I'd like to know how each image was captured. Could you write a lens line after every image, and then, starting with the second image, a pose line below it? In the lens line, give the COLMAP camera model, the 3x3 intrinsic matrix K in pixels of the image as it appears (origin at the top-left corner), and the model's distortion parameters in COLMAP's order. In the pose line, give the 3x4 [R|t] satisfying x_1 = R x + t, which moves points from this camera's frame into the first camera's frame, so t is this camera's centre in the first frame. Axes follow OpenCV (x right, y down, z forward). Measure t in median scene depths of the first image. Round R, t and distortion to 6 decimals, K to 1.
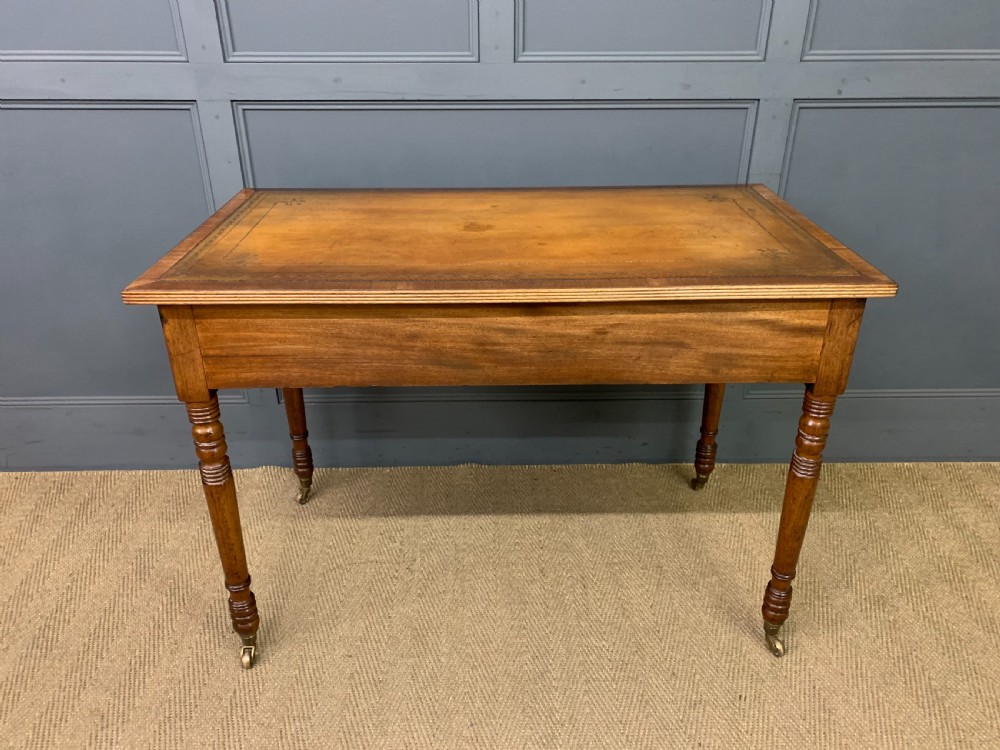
lens RADIAL K [[771.2, 0, 502.2], [0, 771.2, 377.0], [0, 0, 1]] dist [0.018749, -0.010501]
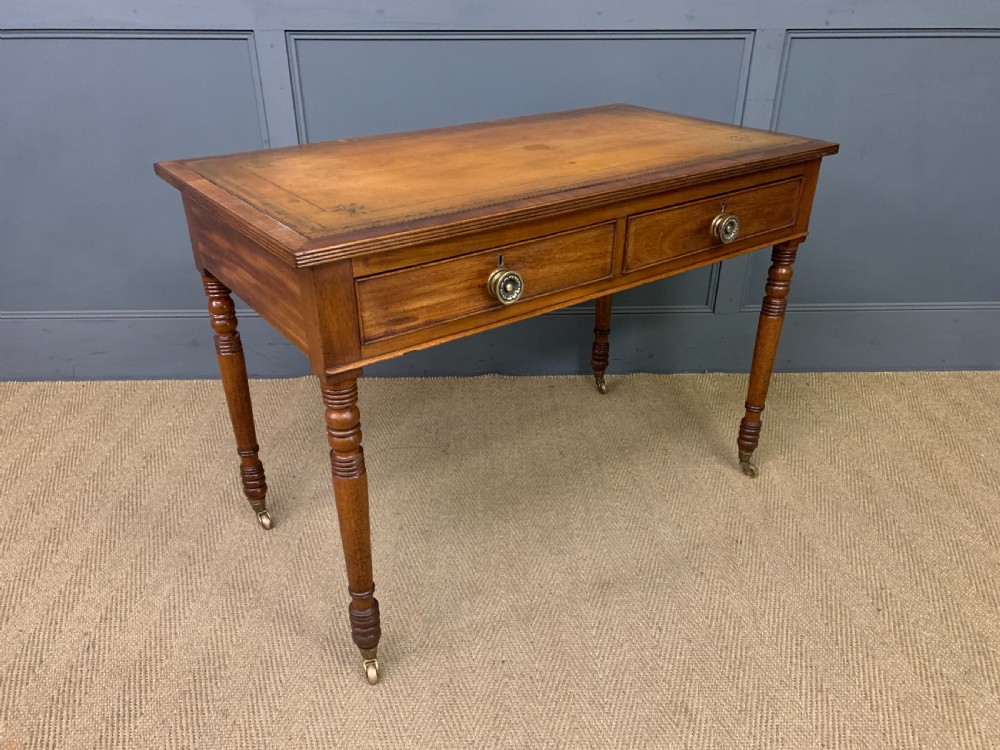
lens RADIAL K [[771.2, 0, 503.7], [0, 771.2, 384.3], [0, 0, 1]] dist [0.018749, -0.010501]
pose [[0.999973, -0.003301, 0.006523, -0.042846], [0.003159, 0.999759, 0.021710, 0.131876], [-0.006593, -0.021689, 0.999743, -0.133759]]
